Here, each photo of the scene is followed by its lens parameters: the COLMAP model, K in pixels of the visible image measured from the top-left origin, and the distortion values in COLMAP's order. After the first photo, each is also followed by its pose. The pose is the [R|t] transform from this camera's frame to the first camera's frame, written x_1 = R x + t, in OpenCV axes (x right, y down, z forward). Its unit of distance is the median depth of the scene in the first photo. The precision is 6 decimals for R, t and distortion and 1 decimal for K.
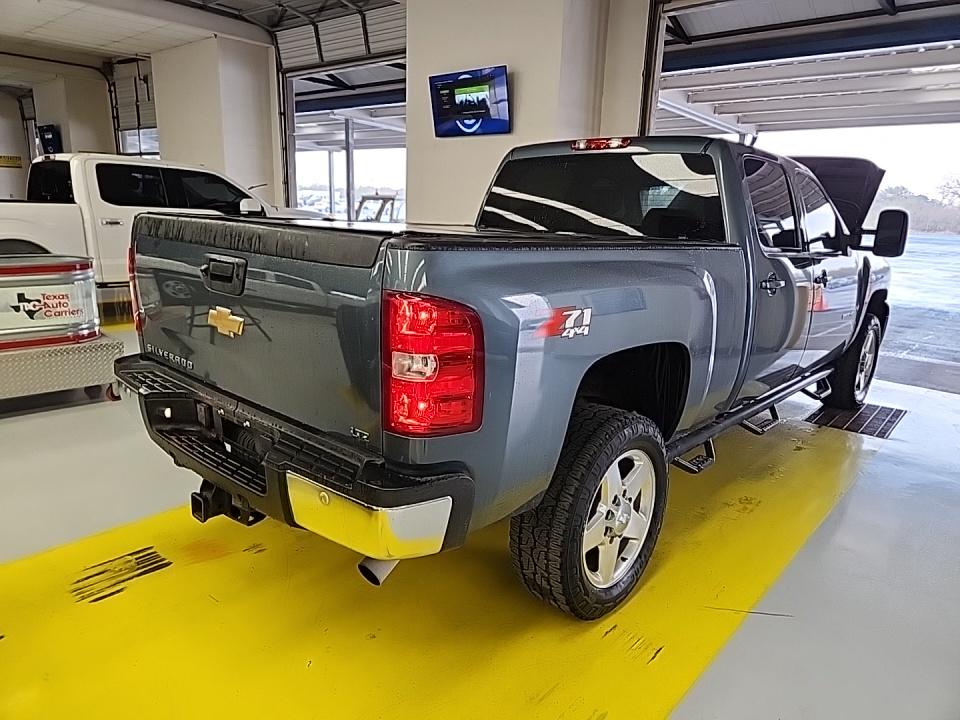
lens RADIAL K [[632.5, 0, 483.9], [0, 632.5, 346.8], [0, 0, 1]] dist [0.091465, -0.066252]
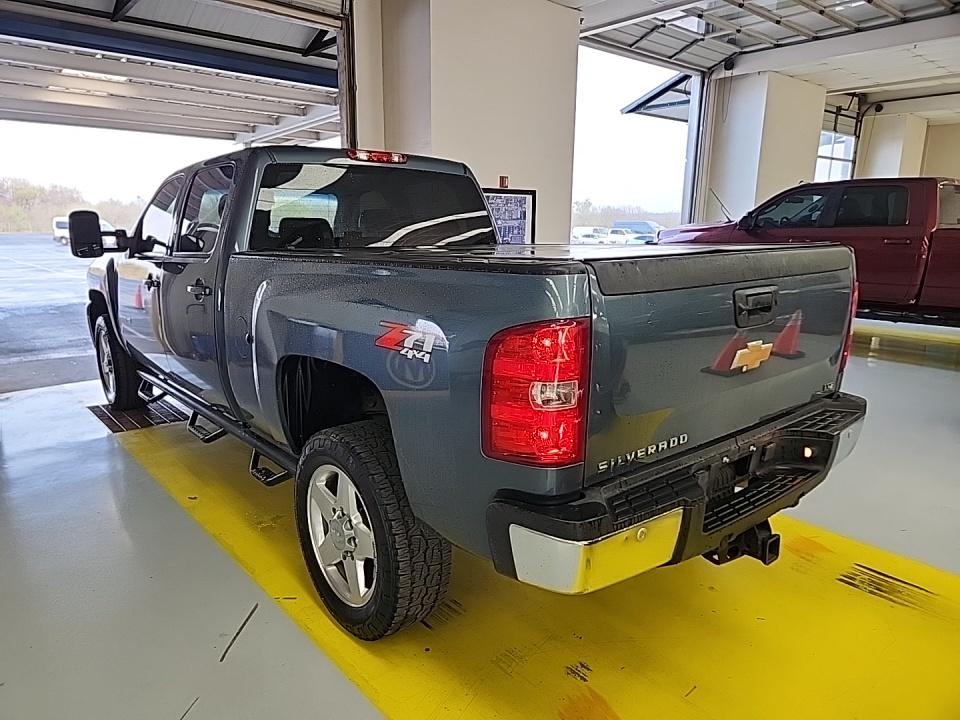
lens RADIAL K [[645.7, 0, 465.7], [0, 645.7, 360.3], [0, 0, 1]] dist [0.079548, -0.072018]
pose [[0.145134, -0.240836, 0.959653, -0.836277], [0.213844, 0.954633, 0.207235, -0.194782], [-0.966026, 0.175139, 0.190051, 0.727590]]
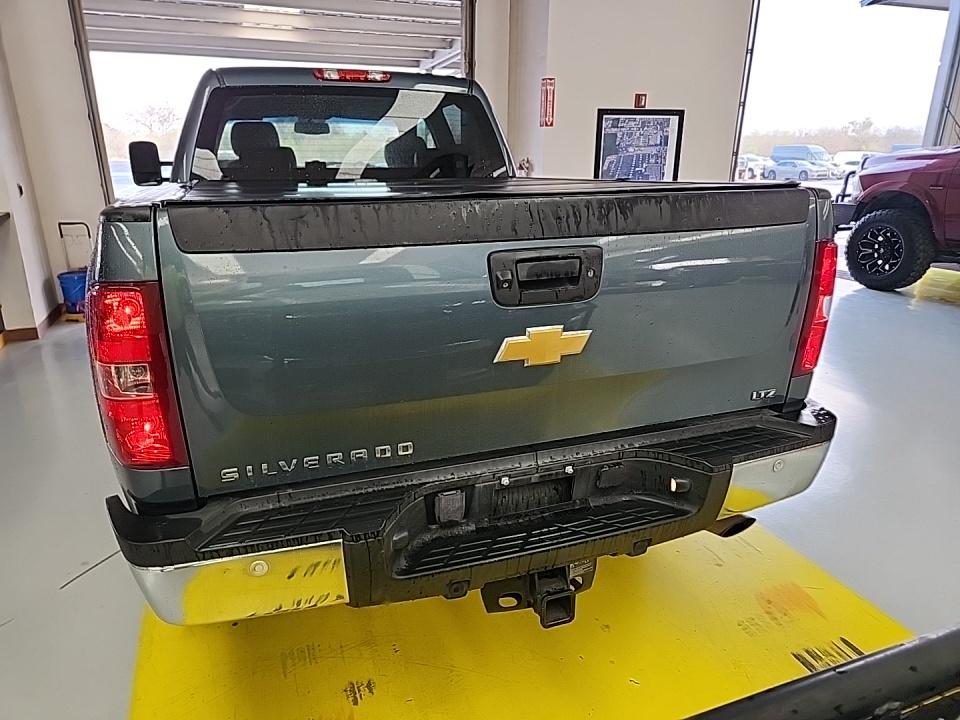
lens RADIAL K [[645.7, 0, 465.7], [0, 645.7, 360.3], [0, 0, 1]] dist [0.079548, -0.072018]
pose [[0.476394, -0.304935, 0.824660, -0.604761], [0.206593, 0.950495, 0.232119, -0.120347], [-0.854616, 0.059789, 0.515807, 0.420992]]
